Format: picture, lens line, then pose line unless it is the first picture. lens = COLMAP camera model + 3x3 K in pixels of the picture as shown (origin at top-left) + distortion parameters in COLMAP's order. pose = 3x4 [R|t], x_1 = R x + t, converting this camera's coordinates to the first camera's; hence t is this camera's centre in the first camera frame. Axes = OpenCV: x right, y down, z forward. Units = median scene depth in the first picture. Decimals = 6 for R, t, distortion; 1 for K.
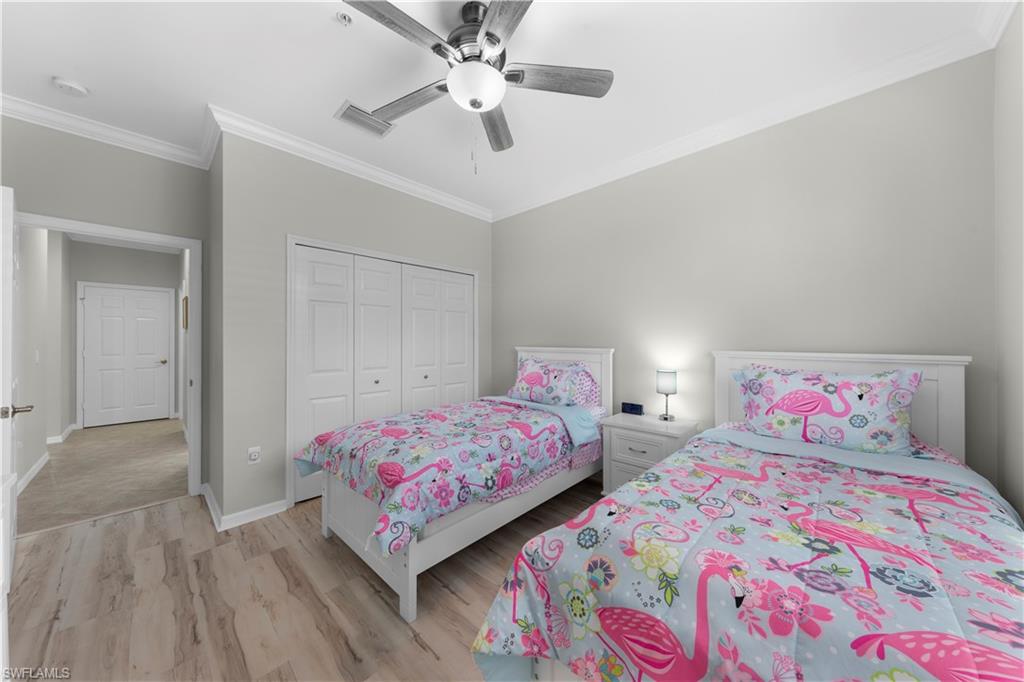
lens RADIAL K [[349.7, 0, 512.7], [0, 349.7, 338.8], [0, 0, 1]] dist [0.005054, -0.000107]
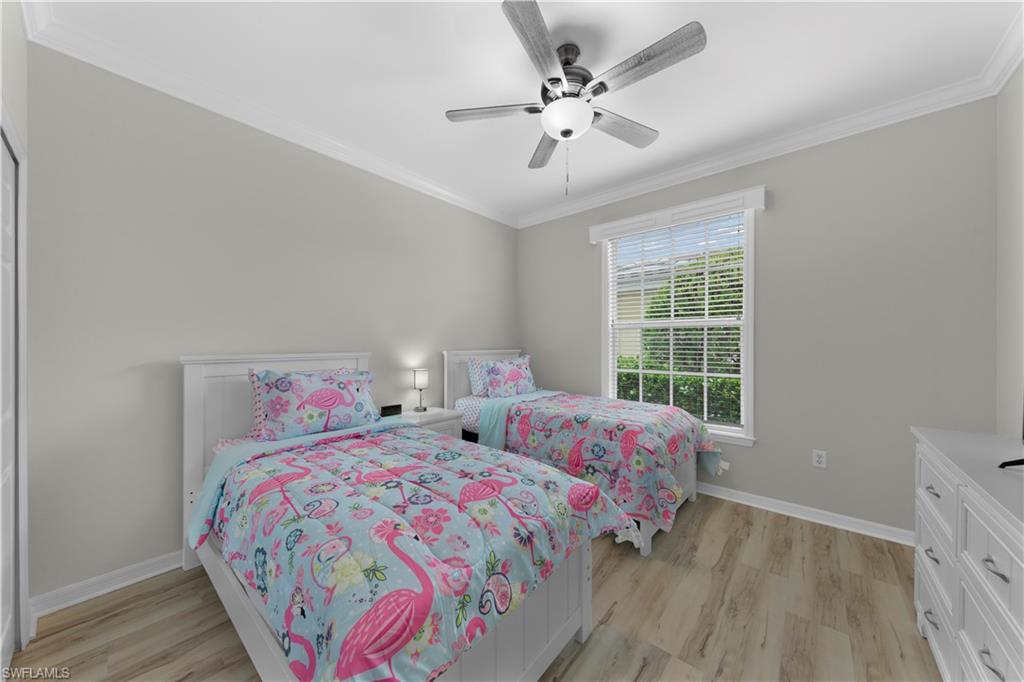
lens RADIAL K [[349.7, 0, 506.0], [0, 349.7, 344.6], [0, 0, 1]] dist [0.005054, -0.000107]
pose [[-0.053776, -0.001522, 0.998552, -0.656702], [-0.000584, 0.999999, 0.001492, 0.004265], [-0.998553, -0.000503, -0.053777, 0.672488]]
